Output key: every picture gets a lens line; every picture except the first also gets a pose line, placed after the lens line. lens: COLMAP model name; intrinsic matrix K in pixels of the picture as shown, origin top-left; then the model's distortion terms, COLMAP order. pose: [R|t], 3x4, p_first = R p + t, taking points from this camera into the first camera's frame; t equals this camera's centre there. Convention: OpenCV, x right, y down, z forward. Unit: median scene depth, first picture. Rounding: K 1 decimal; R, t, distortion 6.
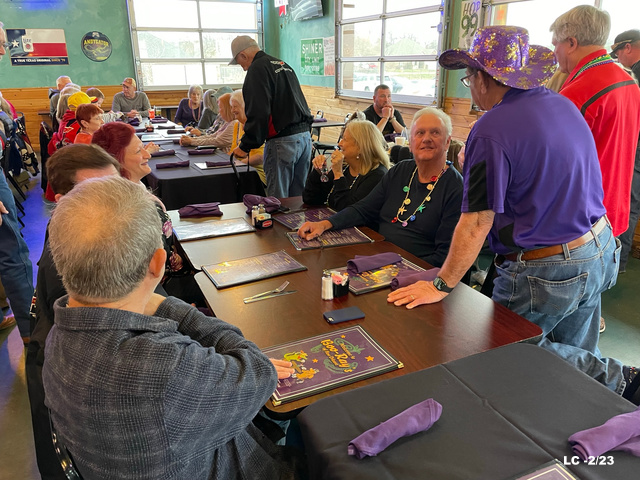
lens RADIAL K [[486.5, 0, 322.8], [0, 486.5, 237.0], [0, 0, 1]] dist [0.051033, -0.068293]
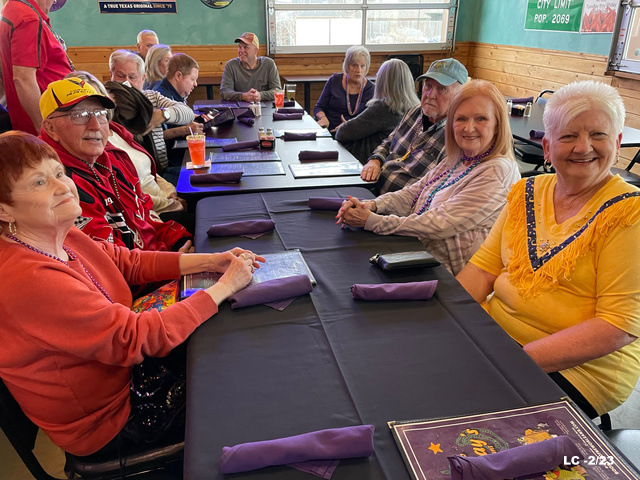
lens RADIAL K [[486.5, 0, 319.7], [0, 486.5, 237.9], [0, 0, 1]] dist [0.051033, -0.068293]
pose [[0.962187, 0.114376, -0.247215, -0.127188], [-0.094790, 0.991442, 0.089764, -0.129455], [0.255366, -0.062937, 0.964794, 0.399722]]
